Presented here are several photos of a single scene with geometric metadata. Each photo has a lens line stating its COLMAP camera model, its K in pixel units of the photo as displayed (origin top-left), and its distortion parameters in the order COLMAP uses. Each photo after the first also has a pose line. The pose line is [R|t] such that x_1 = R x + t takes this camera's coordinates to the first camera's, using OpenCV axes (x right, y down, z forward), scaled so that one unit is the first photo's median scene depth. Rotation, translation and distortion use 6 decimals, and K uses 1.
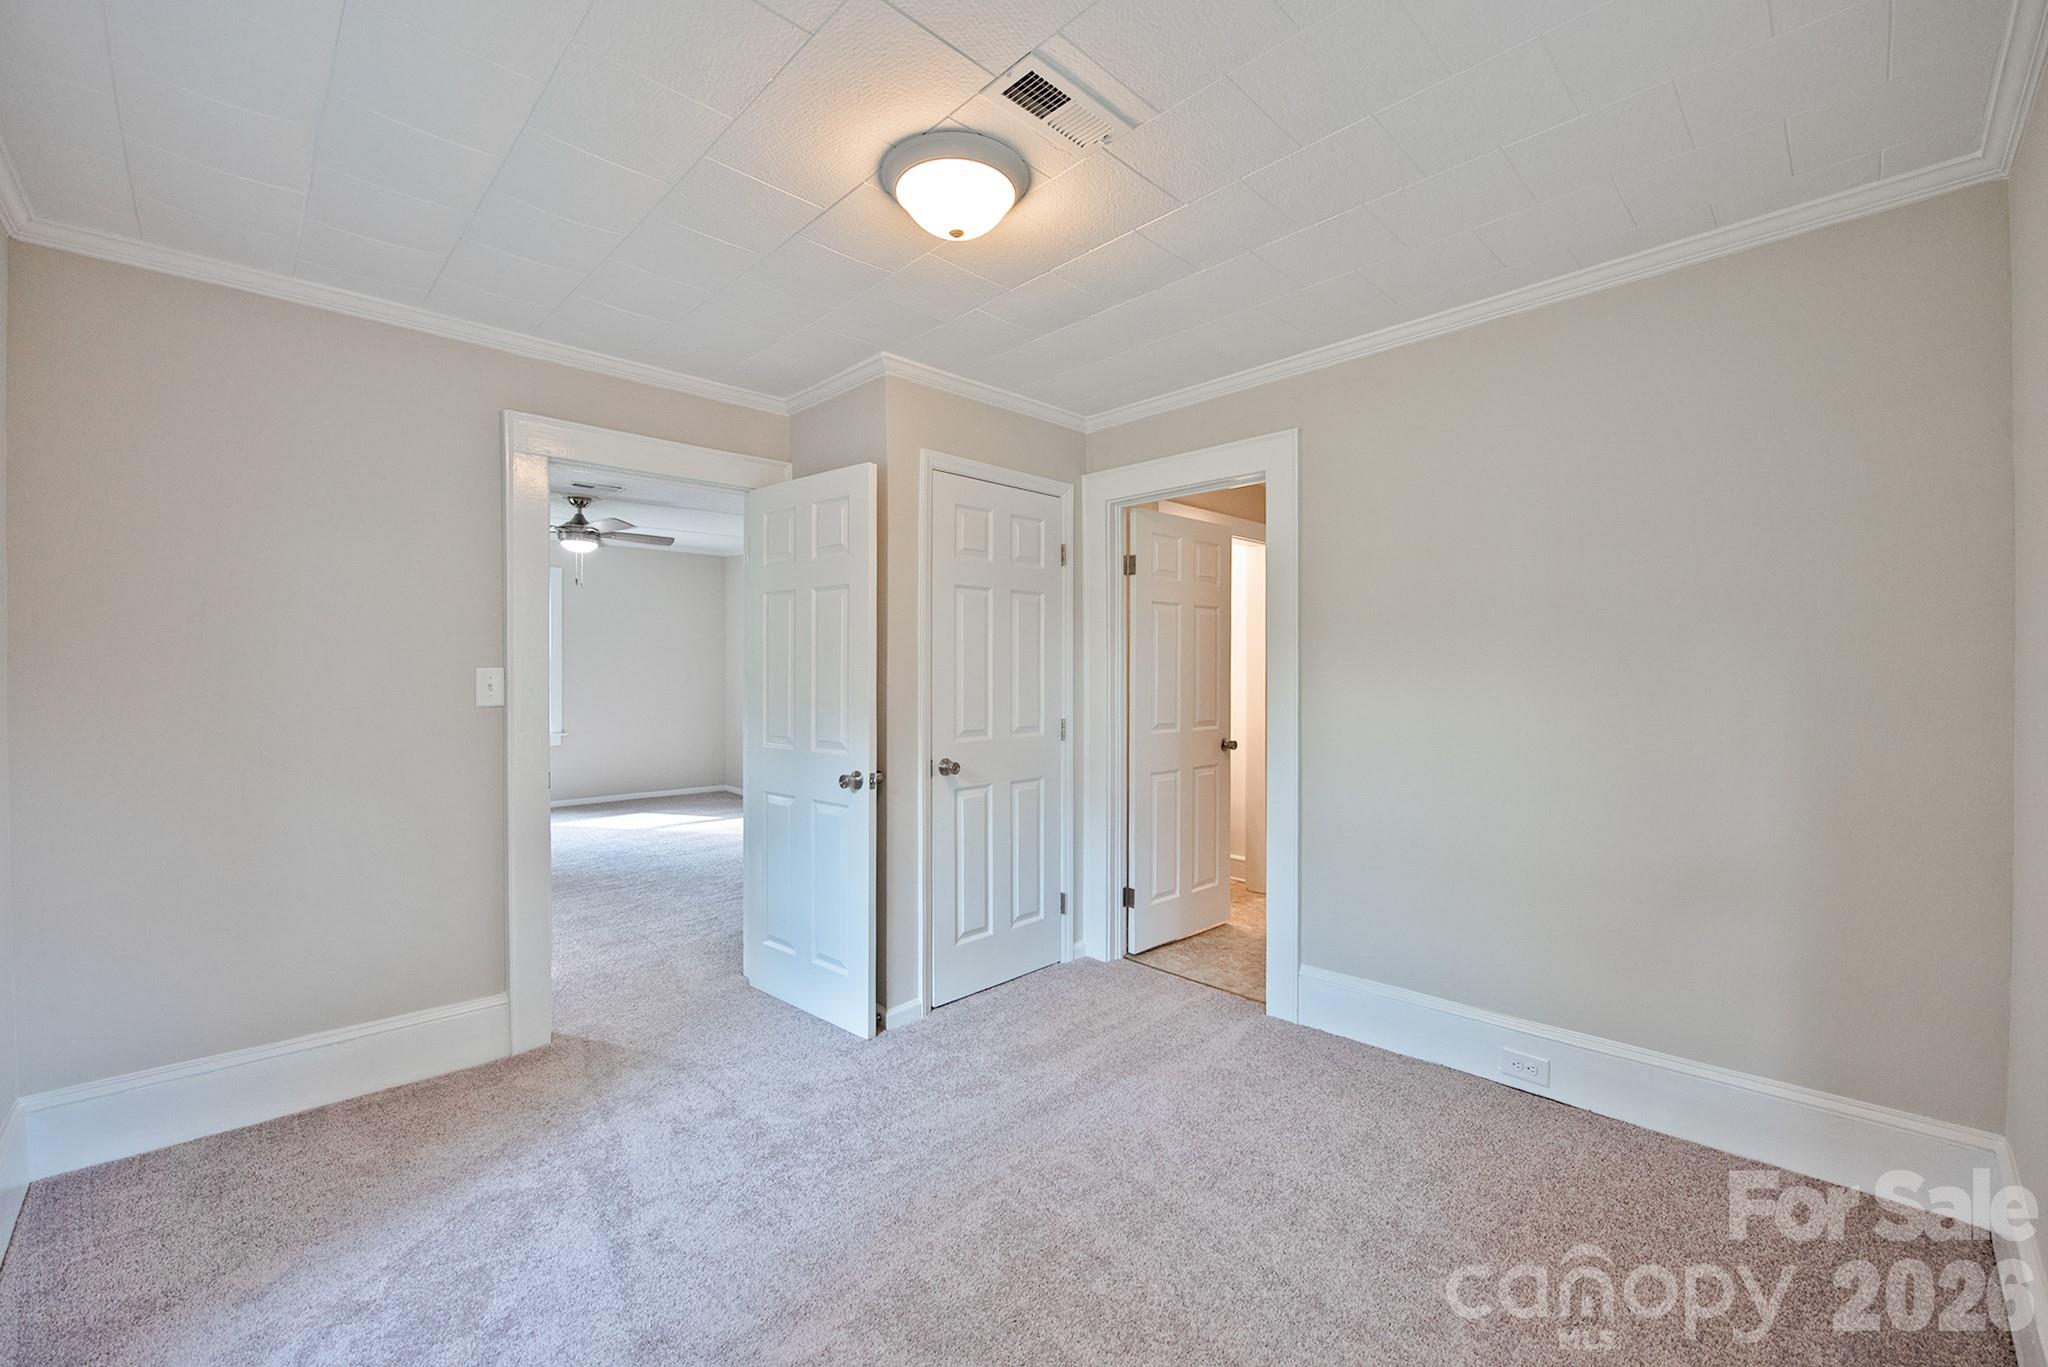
lens RADIAL K [[830.3, 0, 1010.2], [0, 830.3, 682.6], [0, 0, 1]] dist [-0.000193, -0.004933]
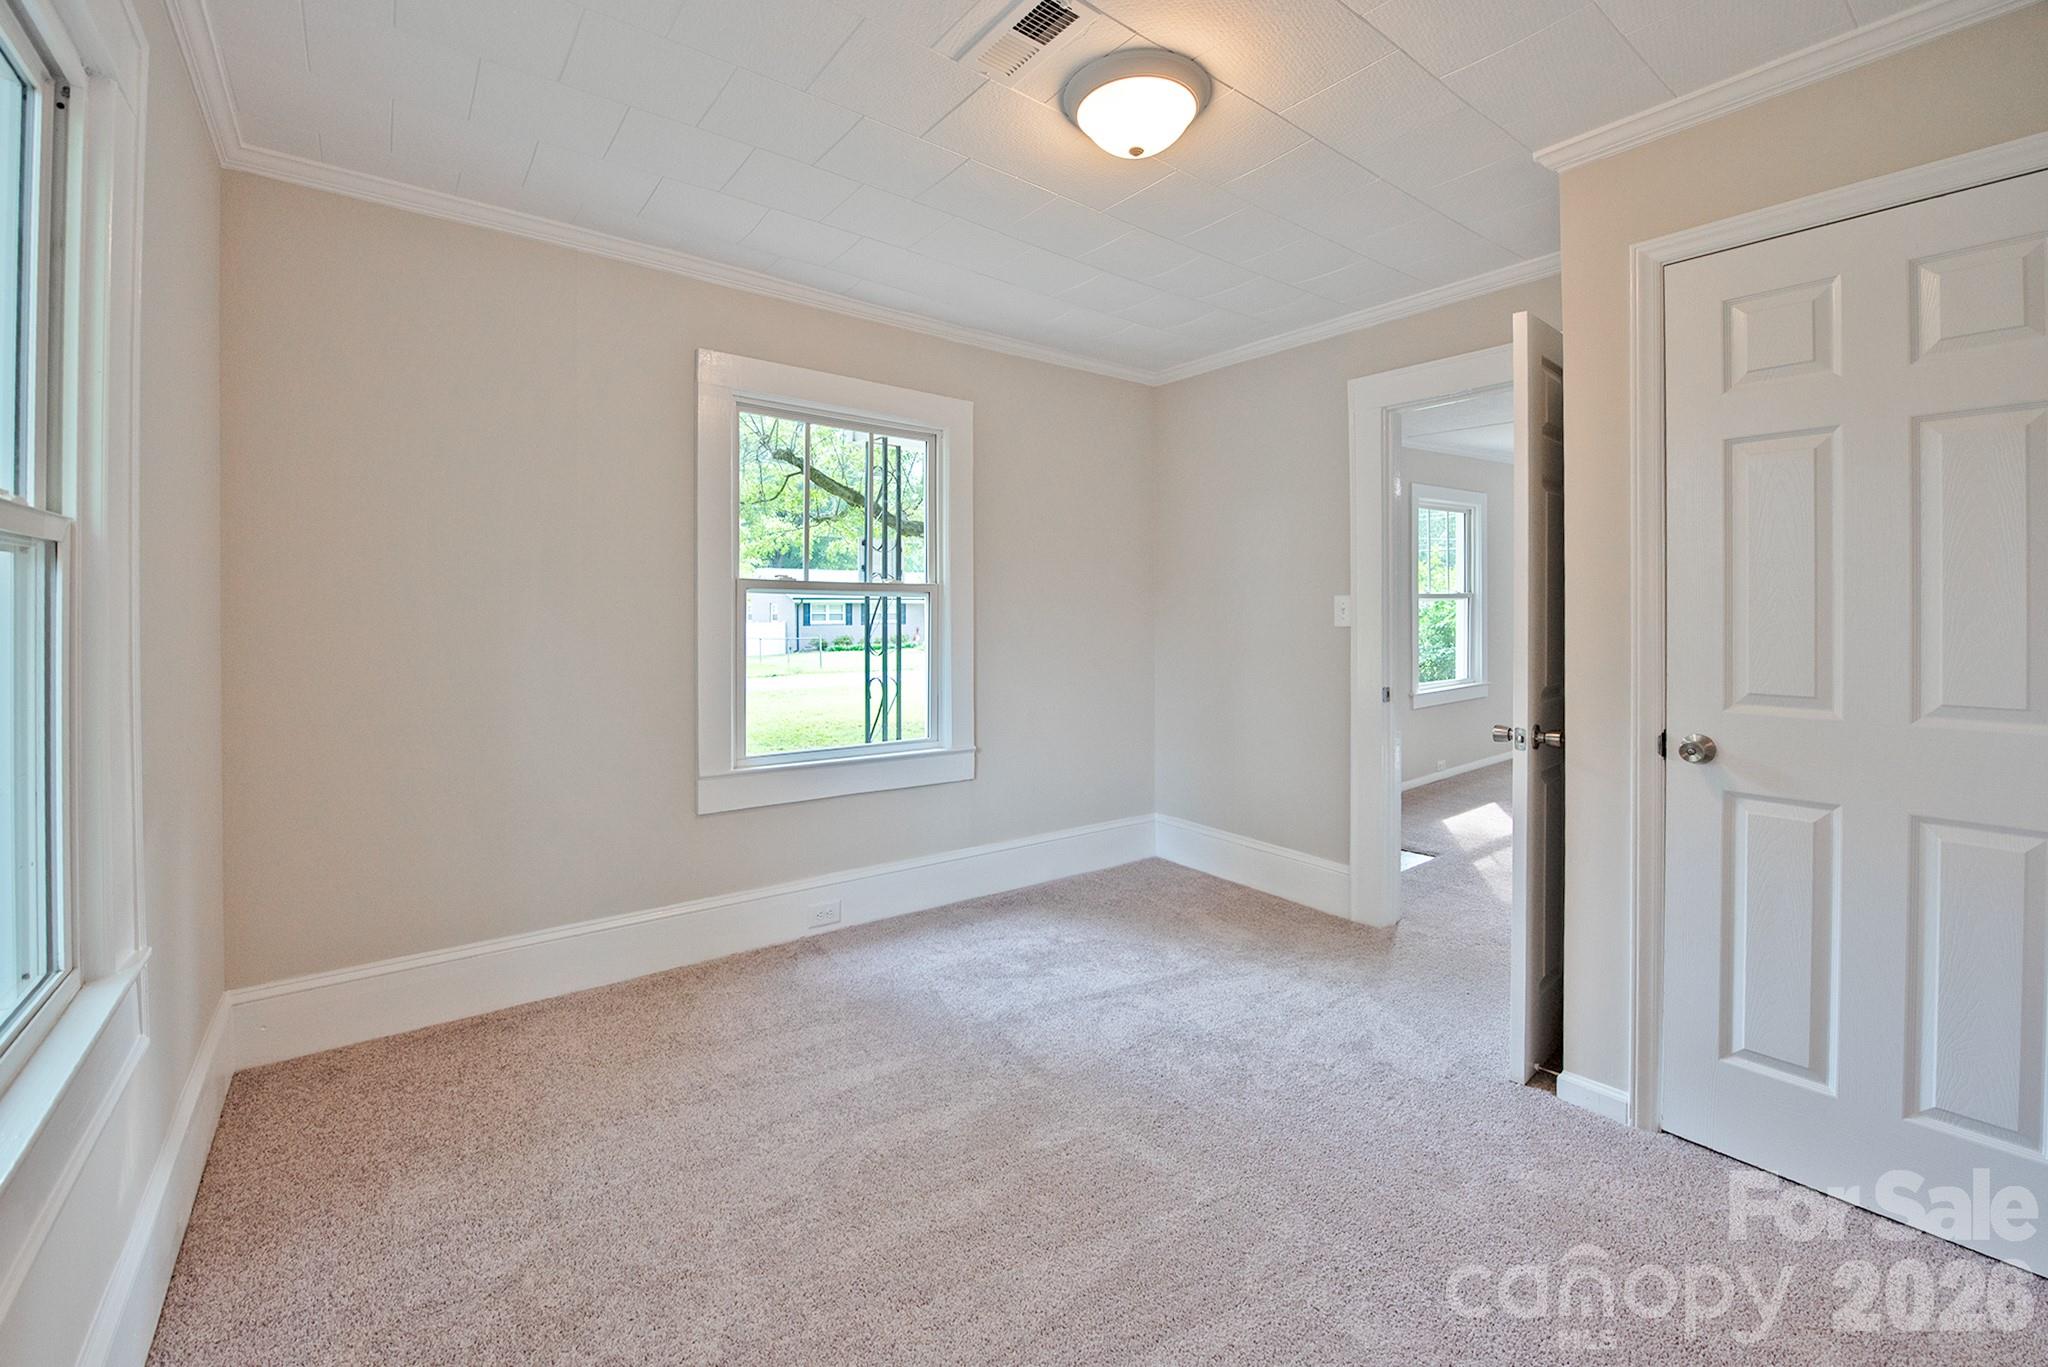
lens RADIAL K [[830.2, 0, 1030.7], [0, 830.2, 619.7], [0, 0, 1]] dist [-0.000843, -0.000222]
pose [[-0.091529, 0.009558, -0.995757, 0.632762], [-0.016218, 0.999807, 0.011087, 0.011101], [0.995670, 0.017164, -0.091356, 0.646137]]
